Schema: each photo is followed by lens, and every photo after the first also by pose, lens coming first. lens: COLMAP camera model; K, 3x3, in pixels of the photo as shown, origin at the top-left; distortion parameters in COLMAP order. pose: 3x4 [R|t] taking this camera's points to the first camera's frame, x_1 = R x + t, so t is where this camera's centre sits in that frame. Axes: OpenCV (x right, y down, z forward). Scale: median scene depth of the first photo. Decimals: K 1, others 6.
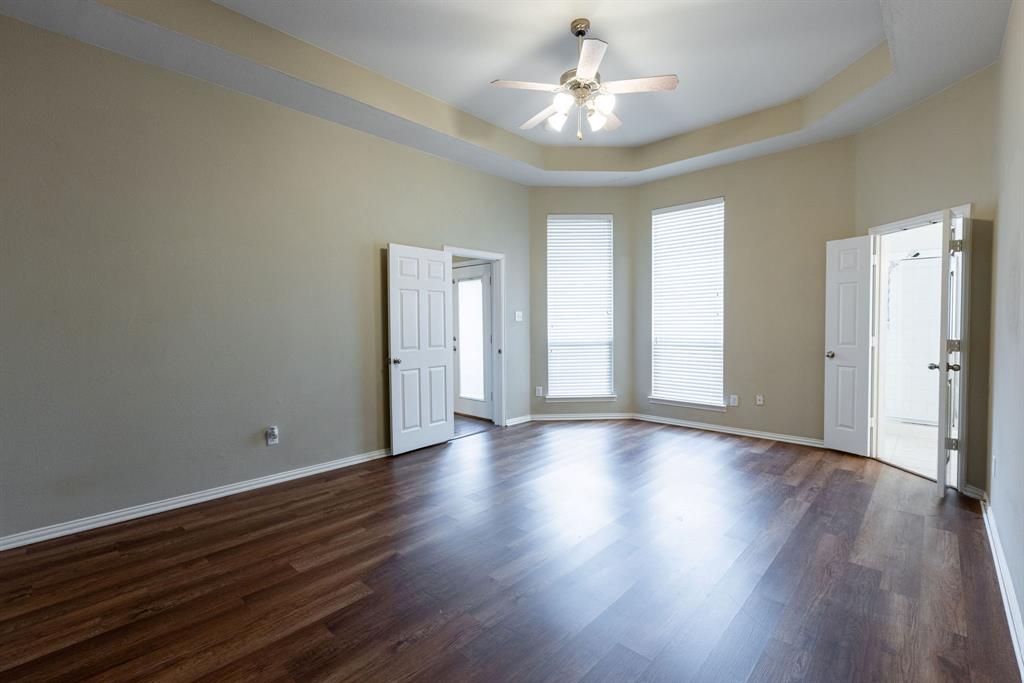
lens RADIAL K [[458.5, 0, 512.3], [0, 458.5, 339.9], [0, 0, 1]] dist [-0.004837, -0.001435]
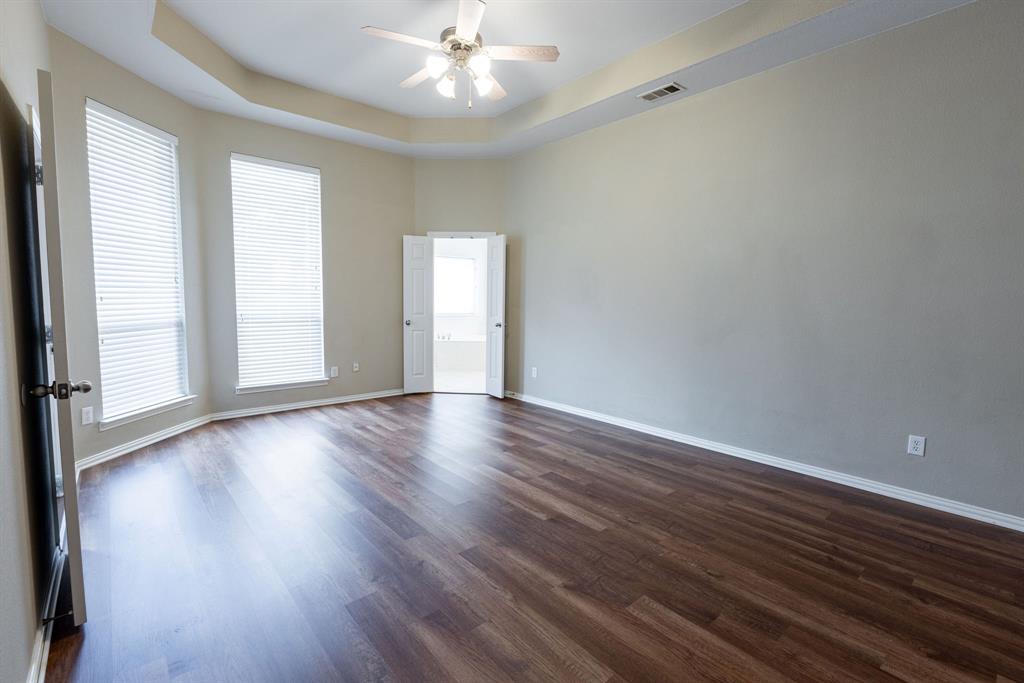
lens RADIAL K [[458.5, 0, 513.3], [0, 458.5, 337.1], [0, 0, 1]] dist [-0.004837, -0.001435]
pose [[0.096588, -0.075342, 0.992469, -0.505537], [0.023258, 0.997030, 0.073424, -0.013690], [-0.995053, 0.015991, 0.098053, 0.493432]]
